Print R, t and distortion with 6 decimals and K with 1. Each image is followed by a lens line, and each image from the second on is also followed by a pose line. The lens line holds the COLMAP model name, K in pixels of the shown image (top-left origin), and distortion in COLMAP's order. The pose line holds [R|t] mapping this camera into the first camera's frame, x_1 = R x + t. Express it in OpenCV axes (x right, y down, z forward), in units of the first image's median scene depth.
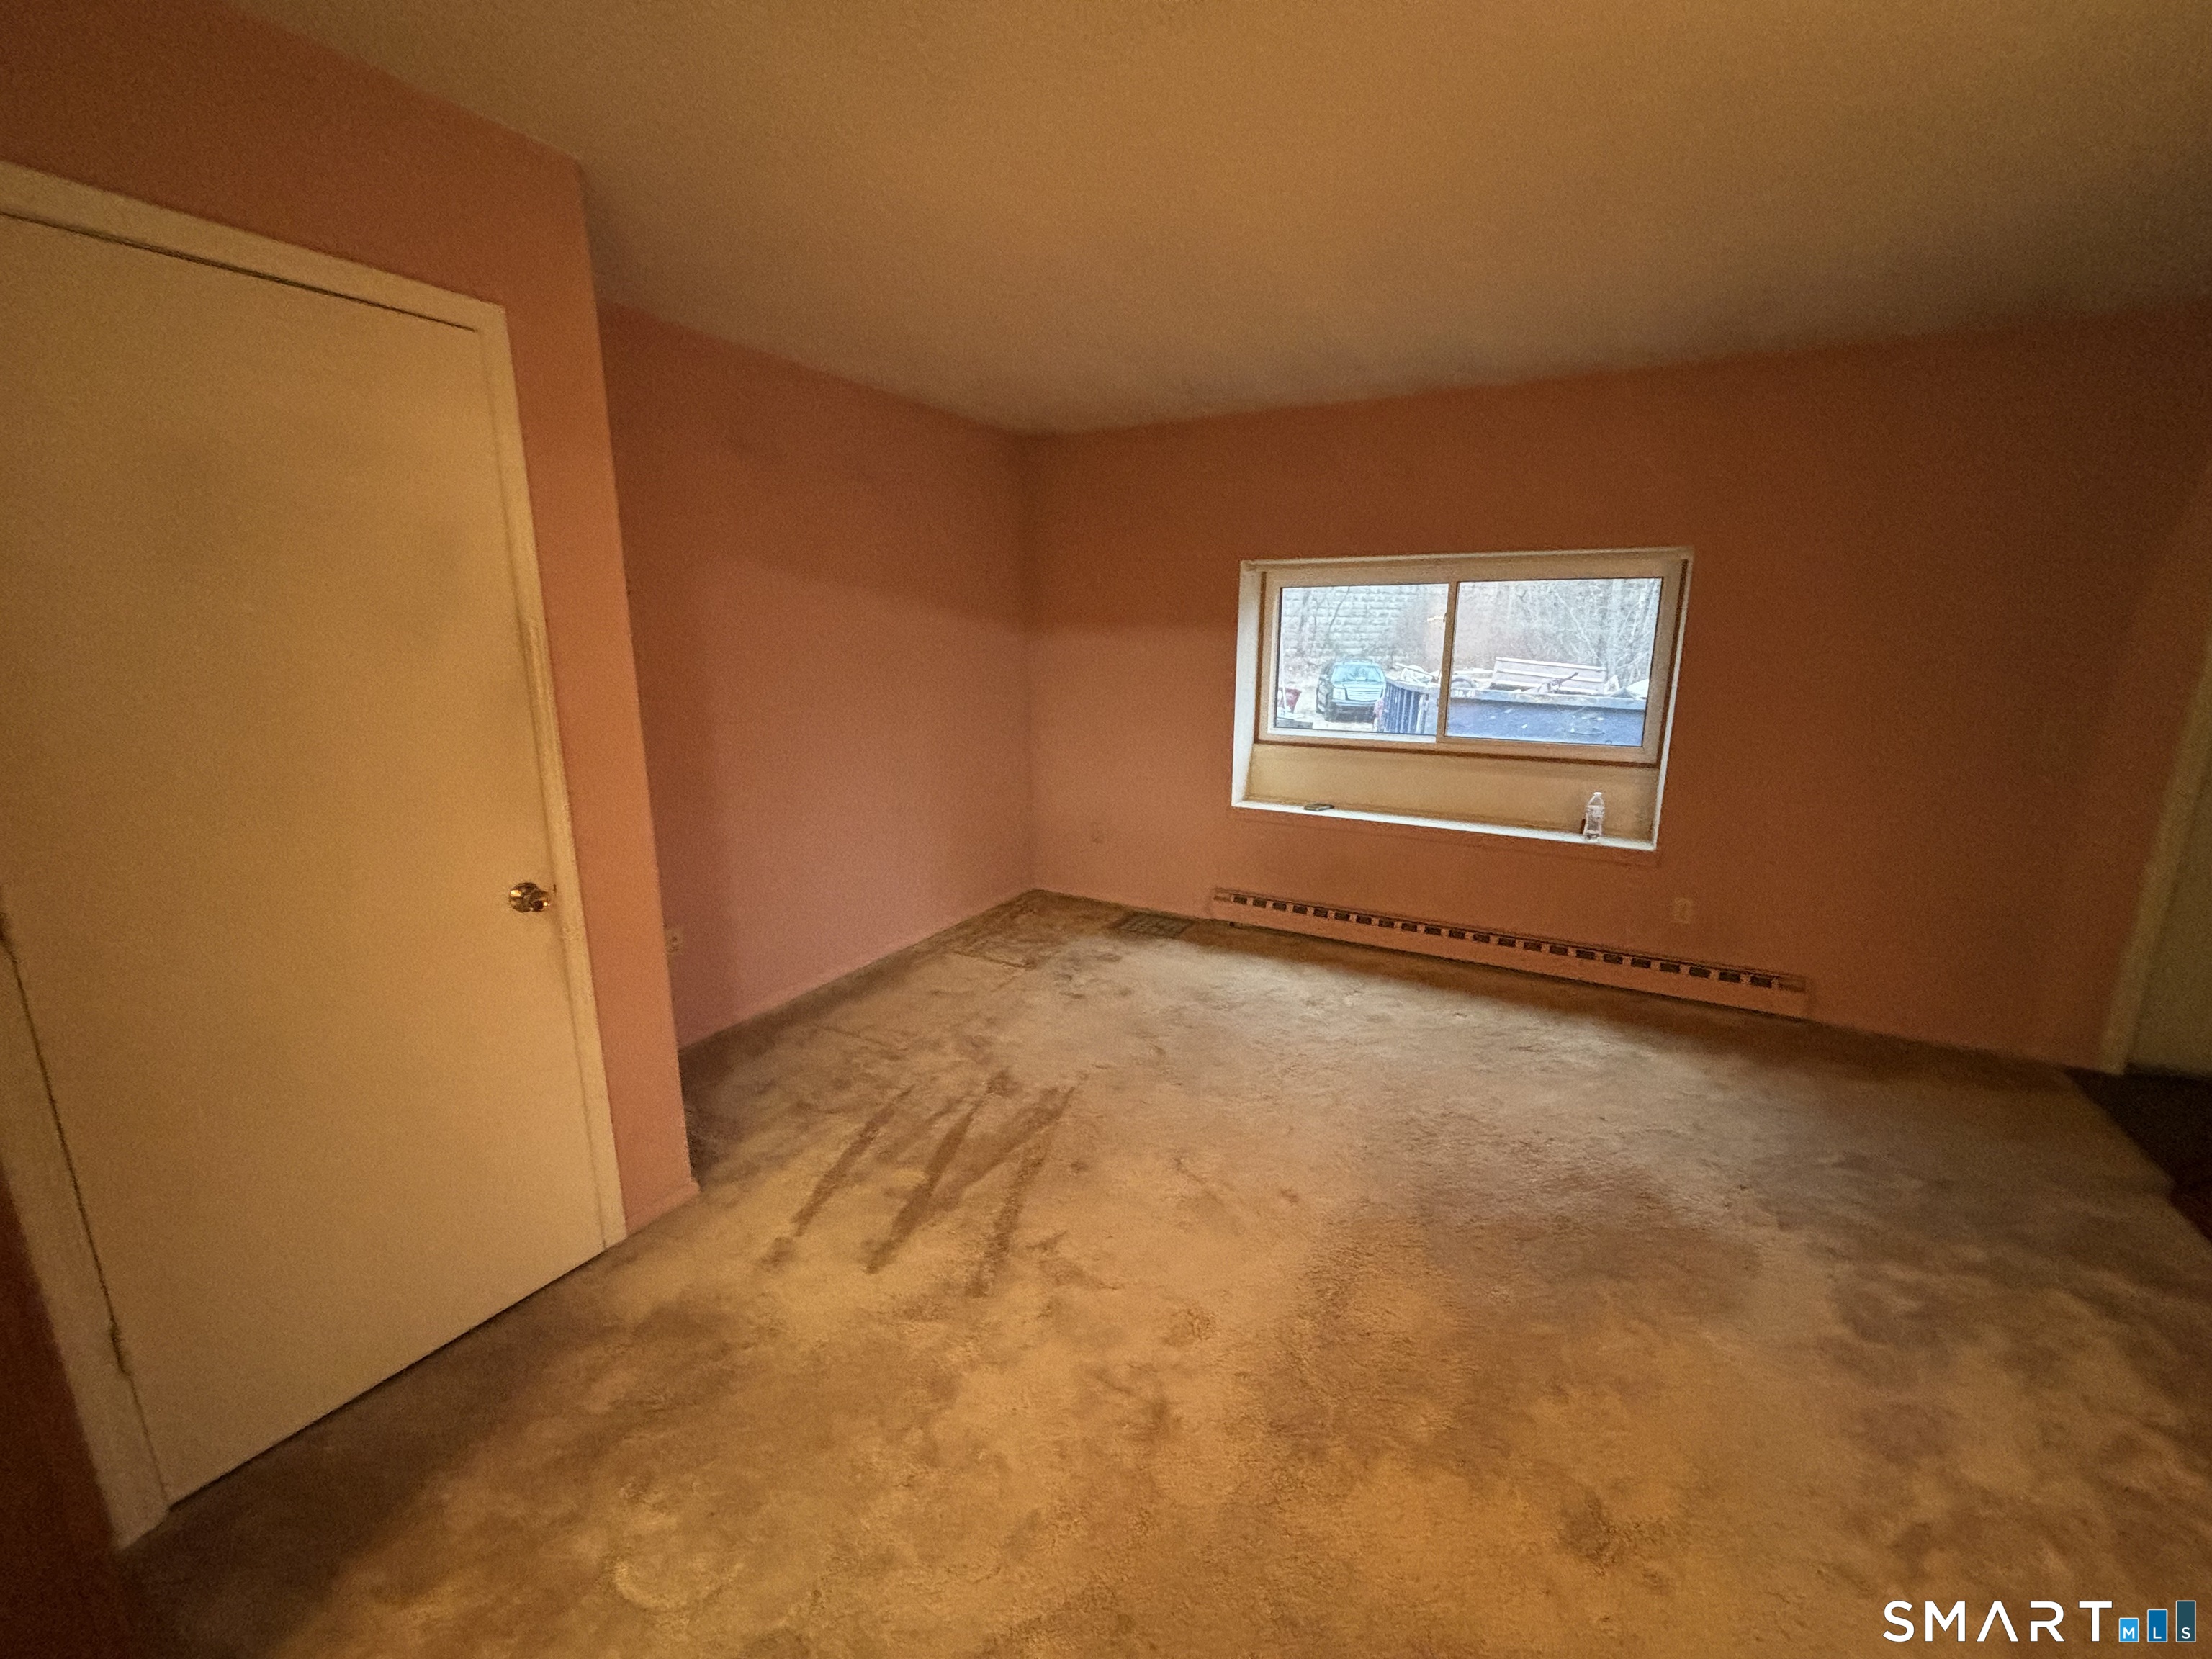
lens RADIAL K [[890.9, 0, 1102.1], [0, 890.9, 824.3], [0, 0, 1]] dist [-0.001899, 0.003331]
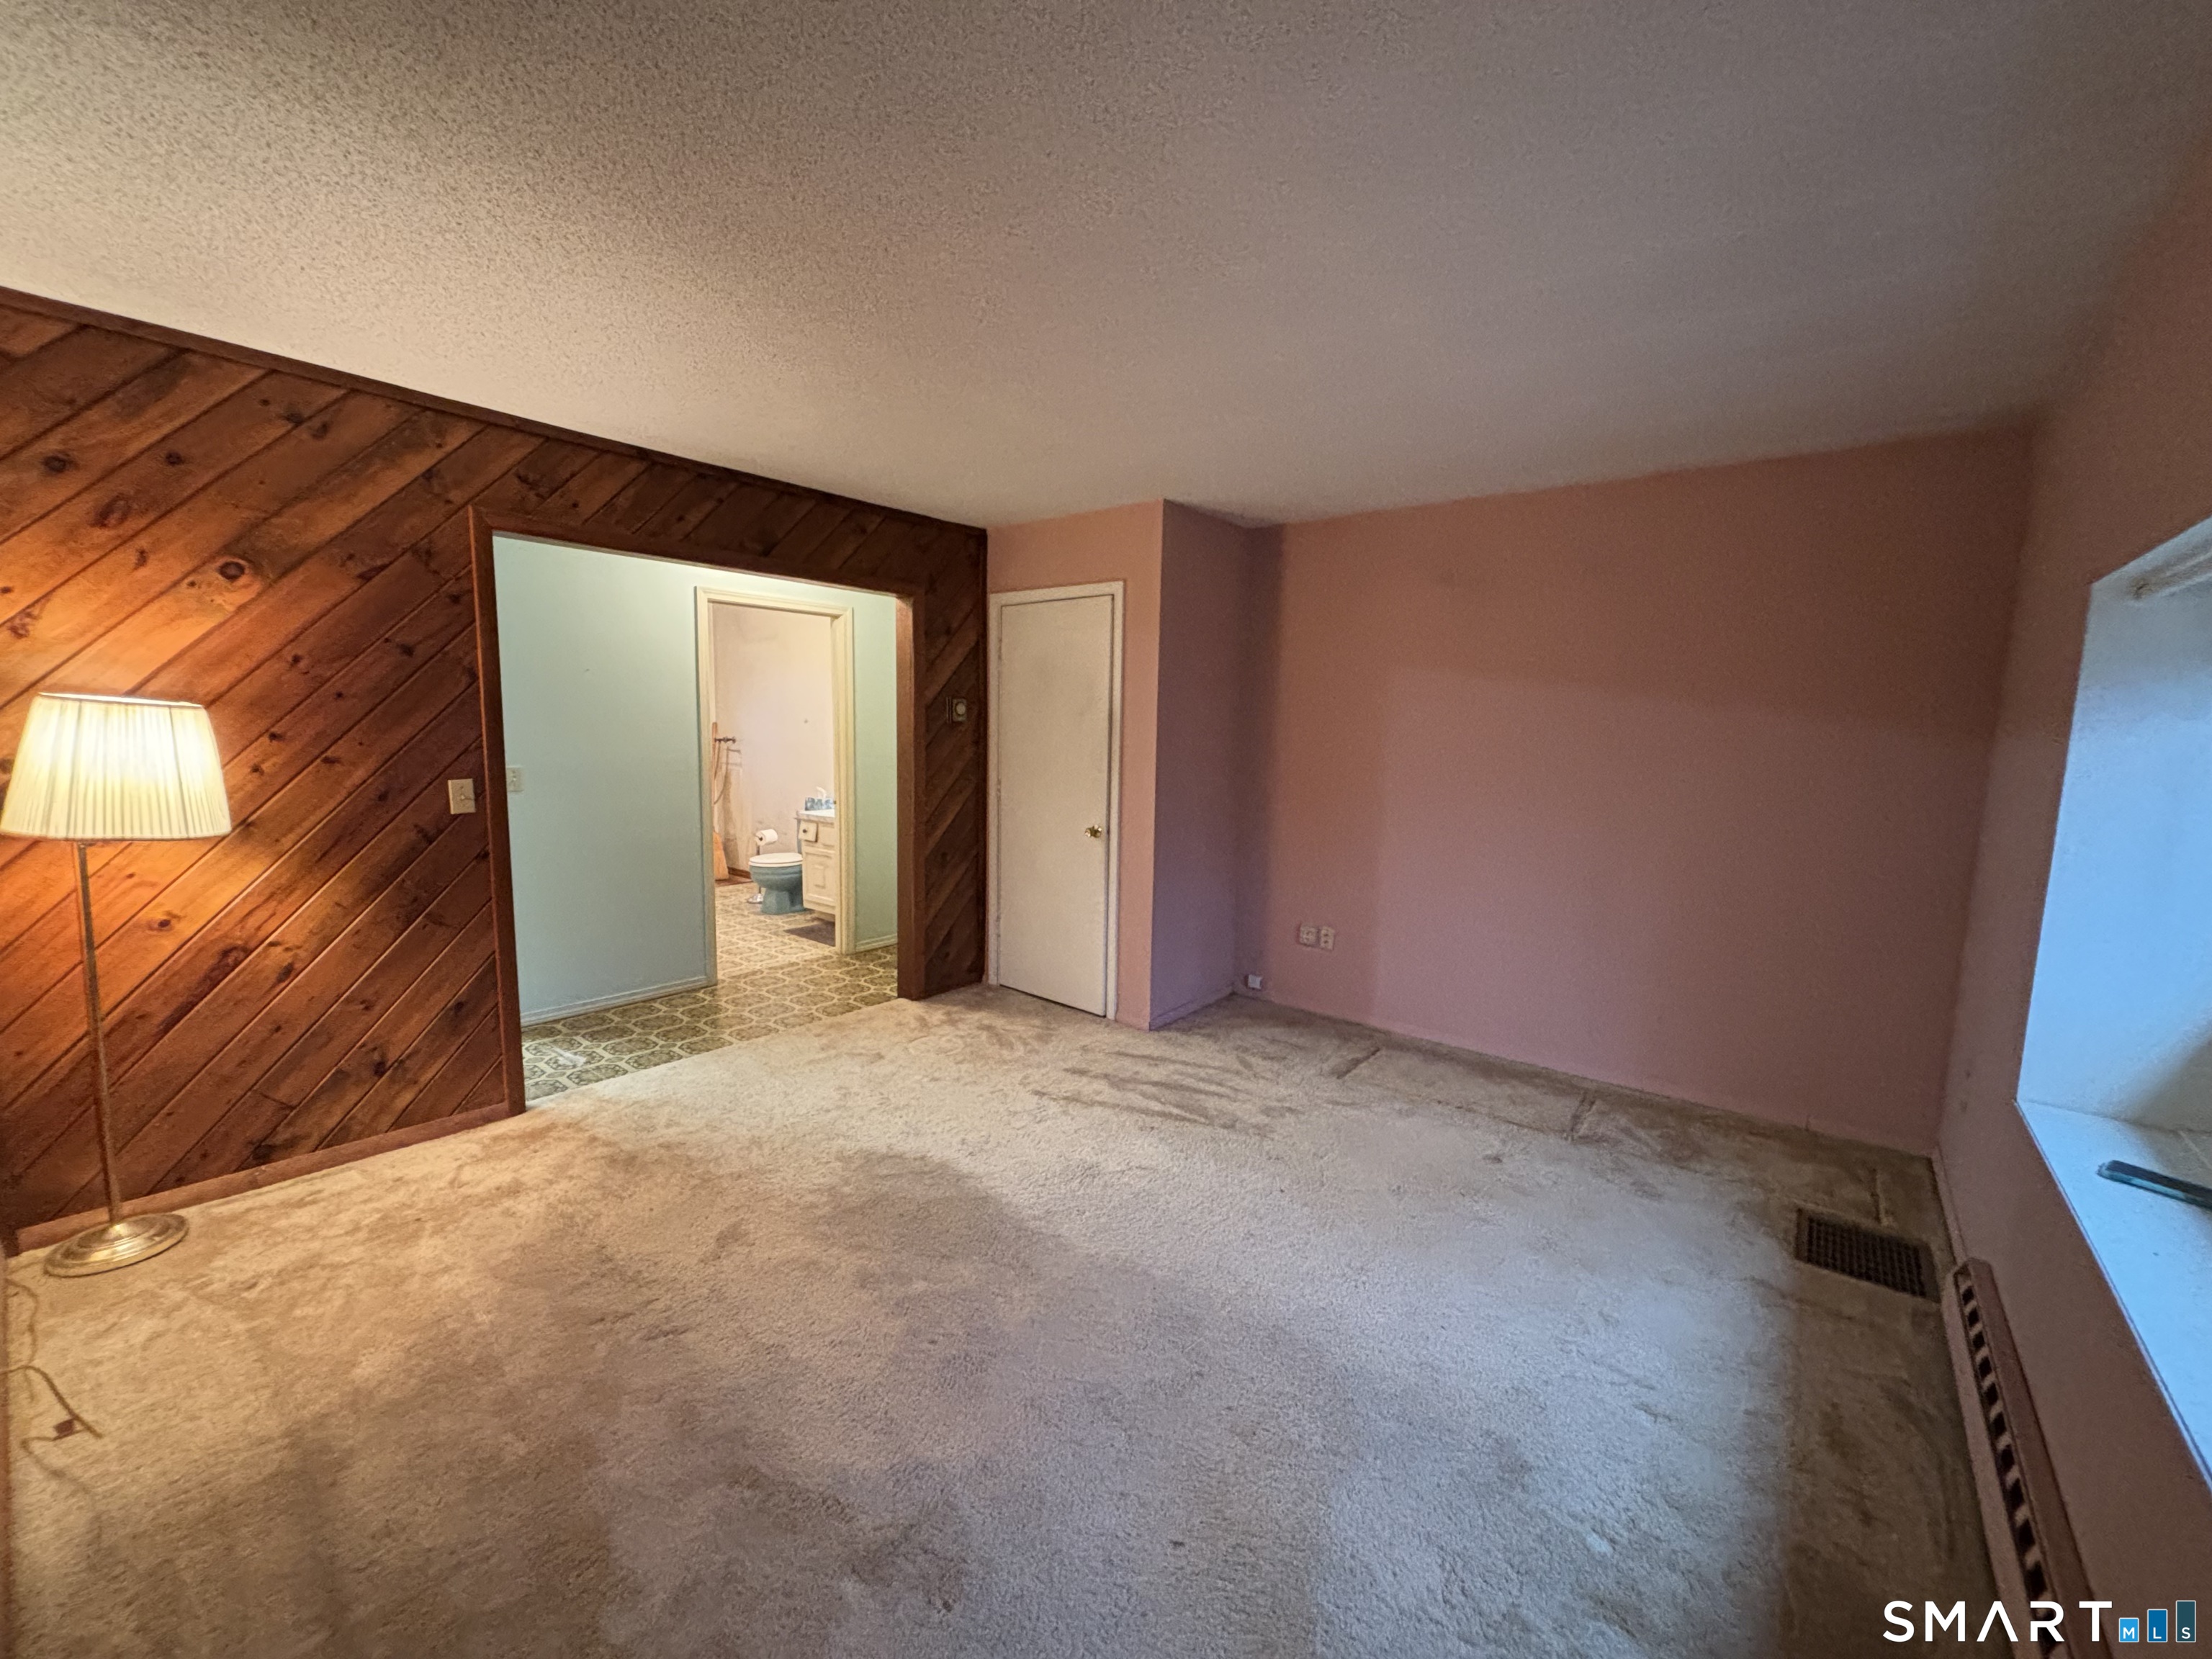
lens RADIAL K [[890.9, 0, 1102.1], [0, 890.9, 824.3], [0, 0, 1]] dist [-0.001899, 0.003331]
pose [[-0.181278, 0.098605, -0.978476, 1.202736], [-0.236475, 0.961397, 0.140694, -0.198859], [0.954577, 0.256890, -0.150962, 1.029377]]
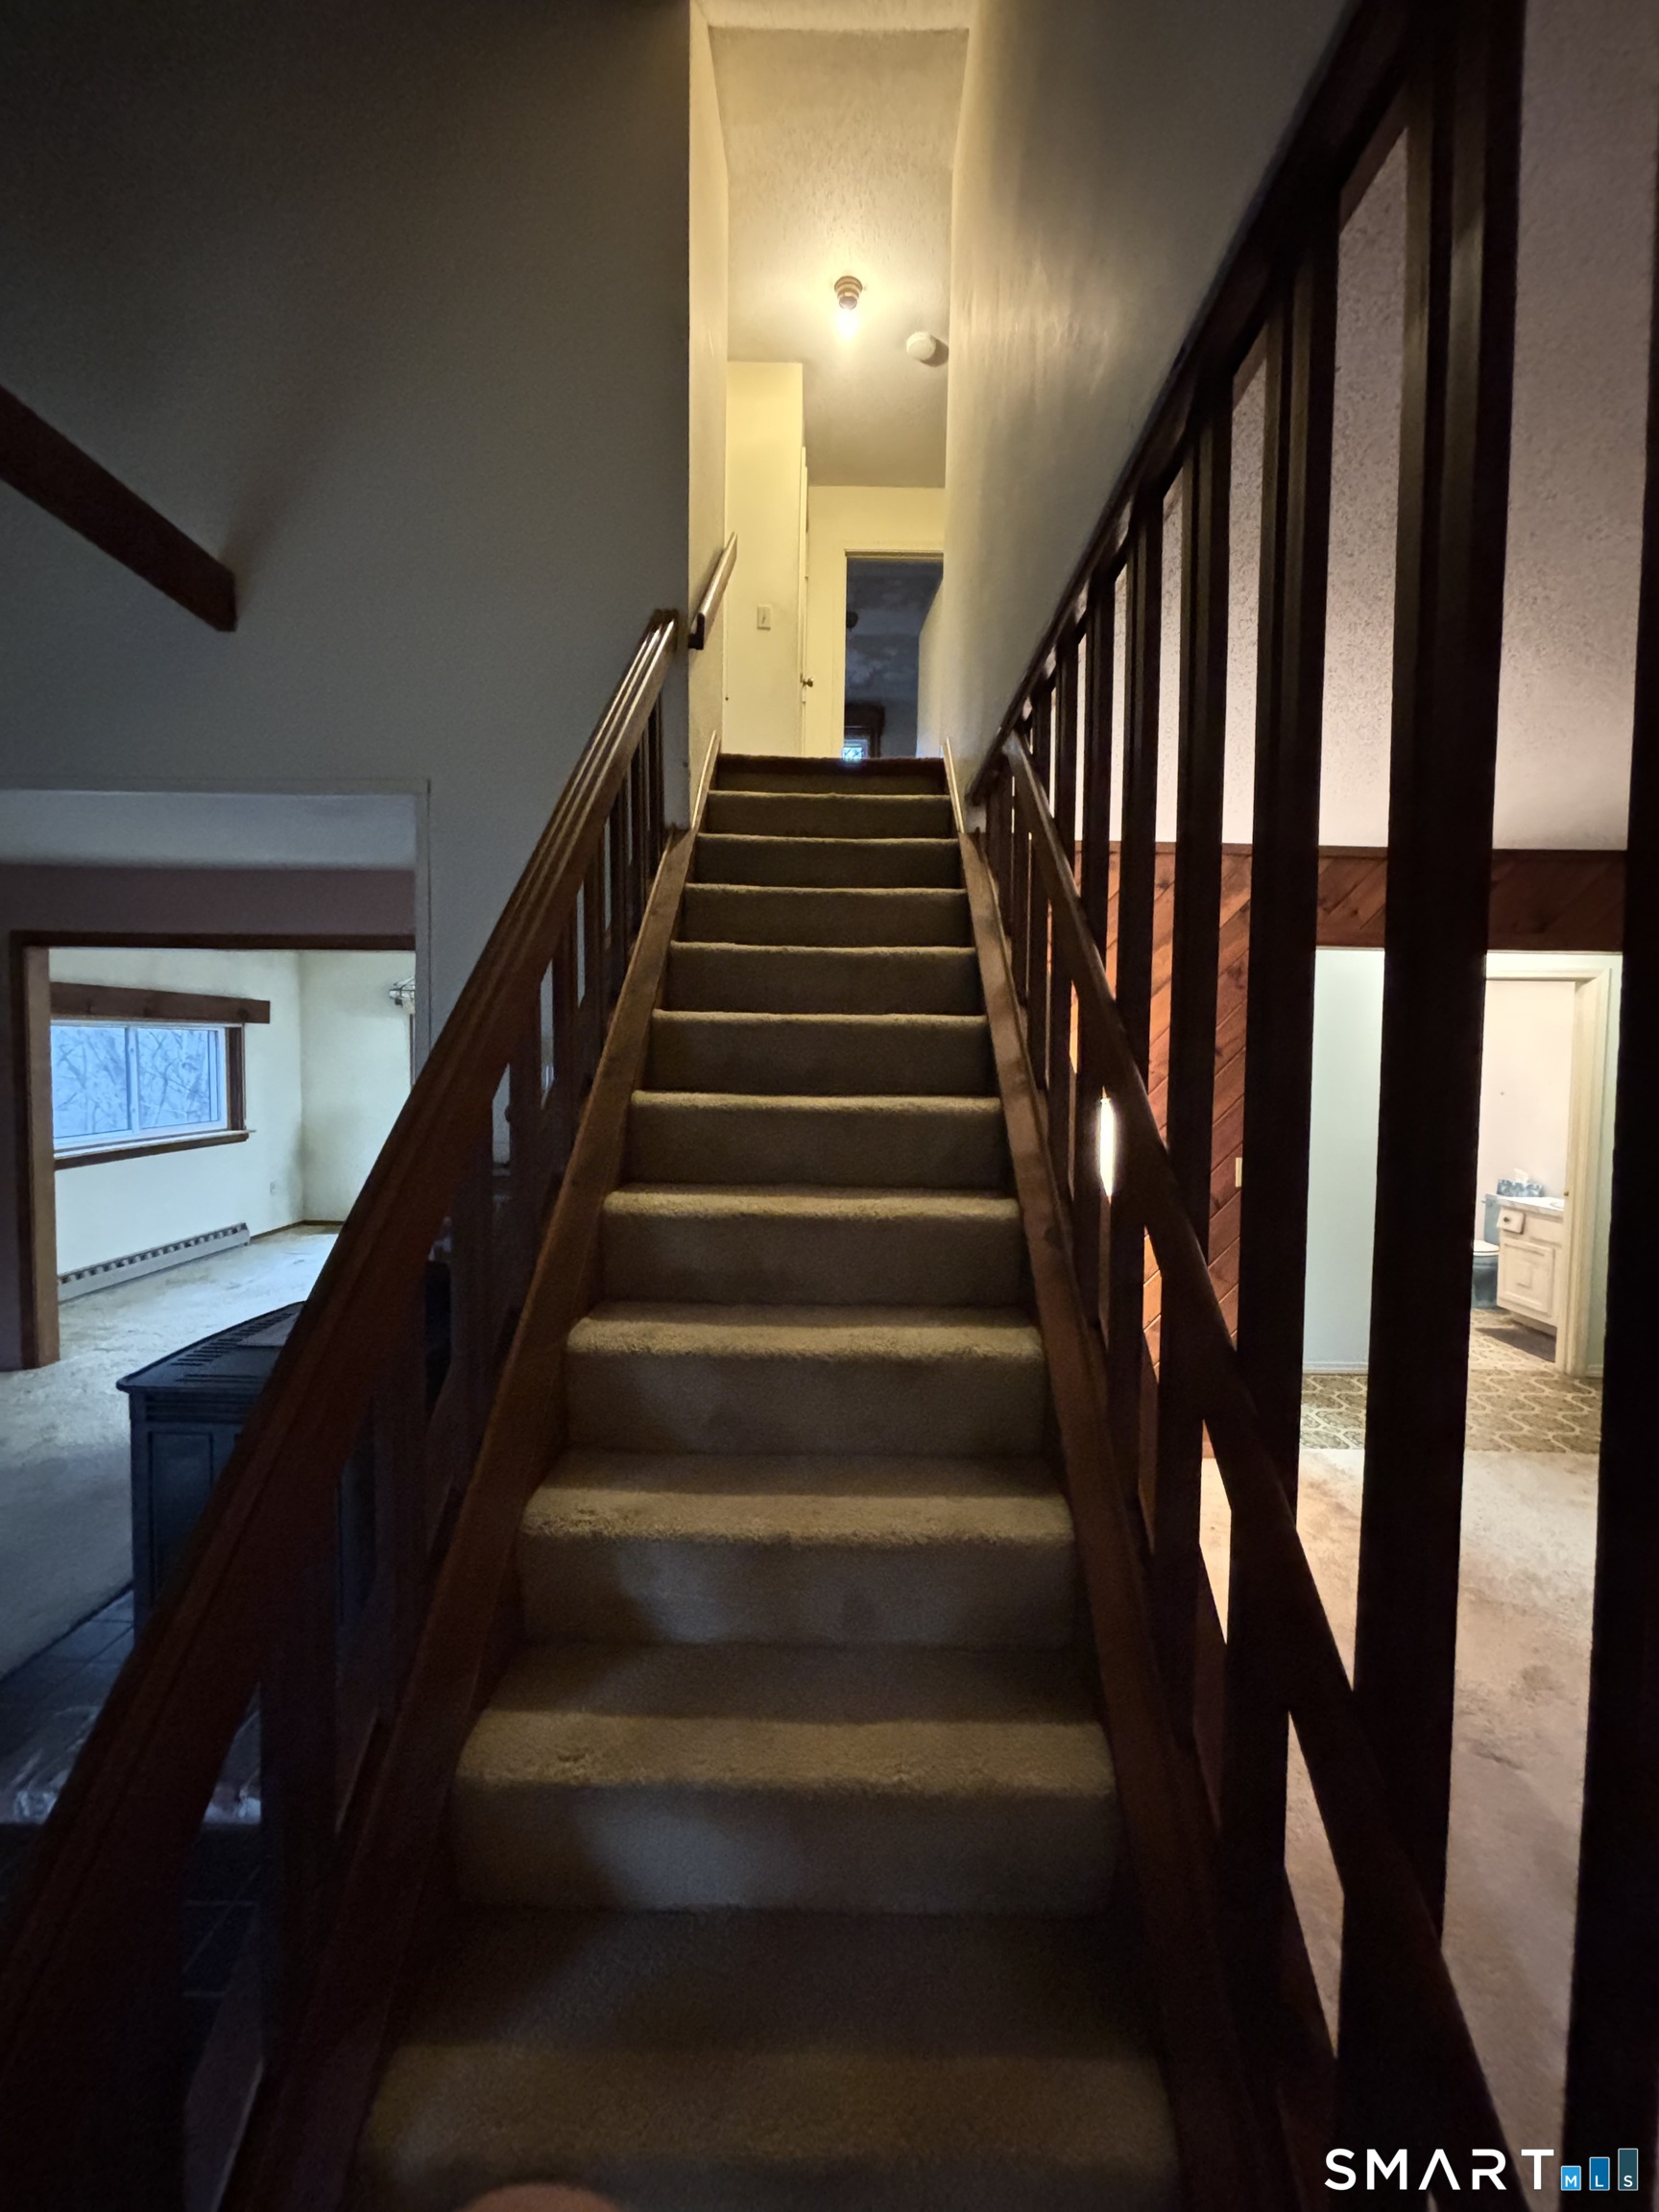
lens RADIAL K [[890.9, 0, 829.5], [0, 890.9, 1106.0], [0, 0, 1]] dist [-0.001899, 0.003331]
pose [[-0.877472, 0.003199, -0.479617, 1.437257], [-0.126986, 0.962743, 0.238747, -0.217341], [0.462512, 0.270398, -0.844374, 0.877653]]
